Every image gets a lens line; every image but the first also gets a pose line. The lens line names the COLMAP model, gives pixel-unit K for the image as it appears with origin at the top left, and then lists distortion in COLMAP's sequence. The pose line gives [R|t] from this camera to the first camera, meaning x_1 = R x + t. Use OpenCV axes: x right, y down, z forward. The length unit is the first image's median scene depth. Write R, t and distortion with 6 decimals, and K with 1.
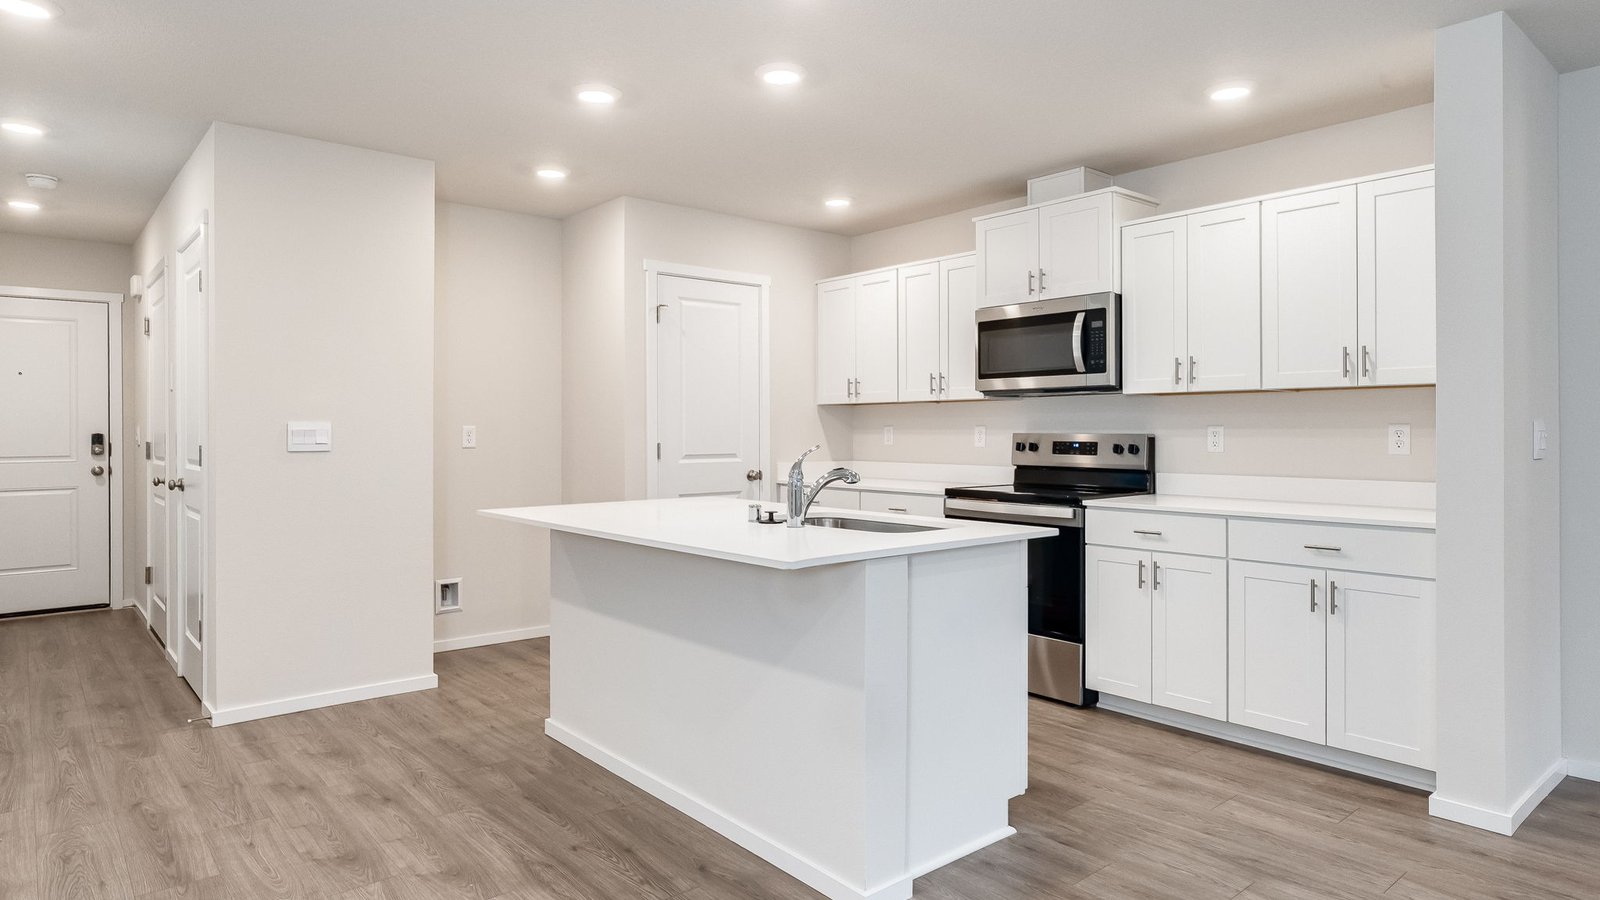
lens RADIAL K [[934.0, 0, 815.9], [0, 934.0, 433.8], [0, 0, 1]] dist [-0.003430, -0.000191]
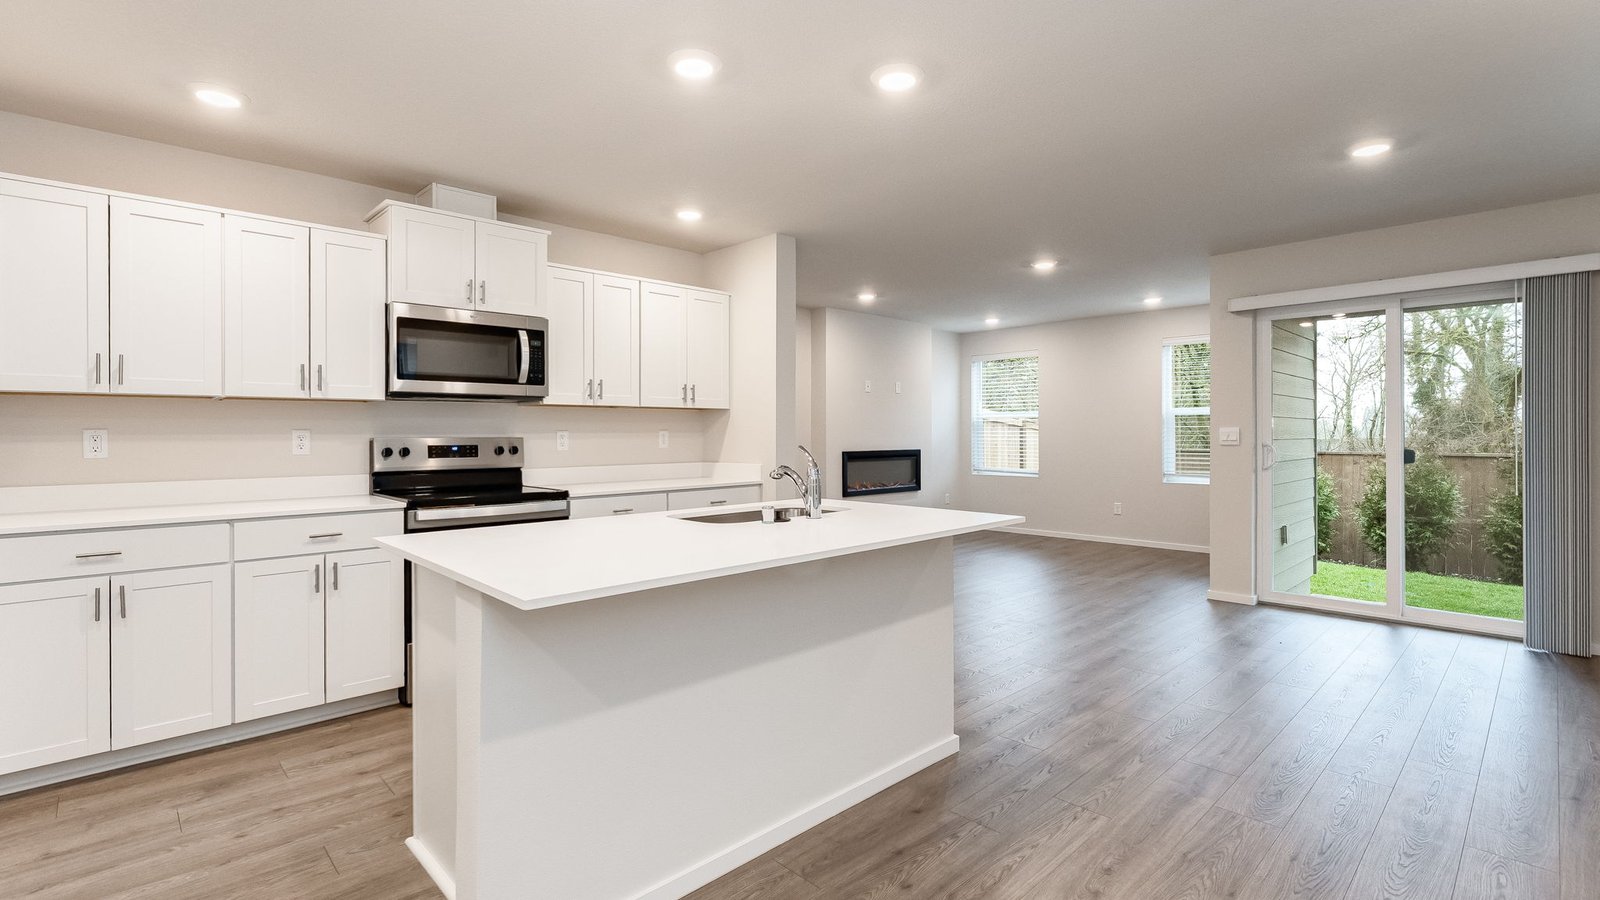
lens RADIAL K [[718.9, 0, 788.7], [0, 718.9, 433.4], [0, 0, 1]] dist [-0.000293, 0.000023]
pose [[-0.043688, 0.000654, 0.999045, -0.550583], [0.007788, 0.999970, -0.000314, -0.001893], [-0.999015, 0.007767, -0.043692, 0.654460]]
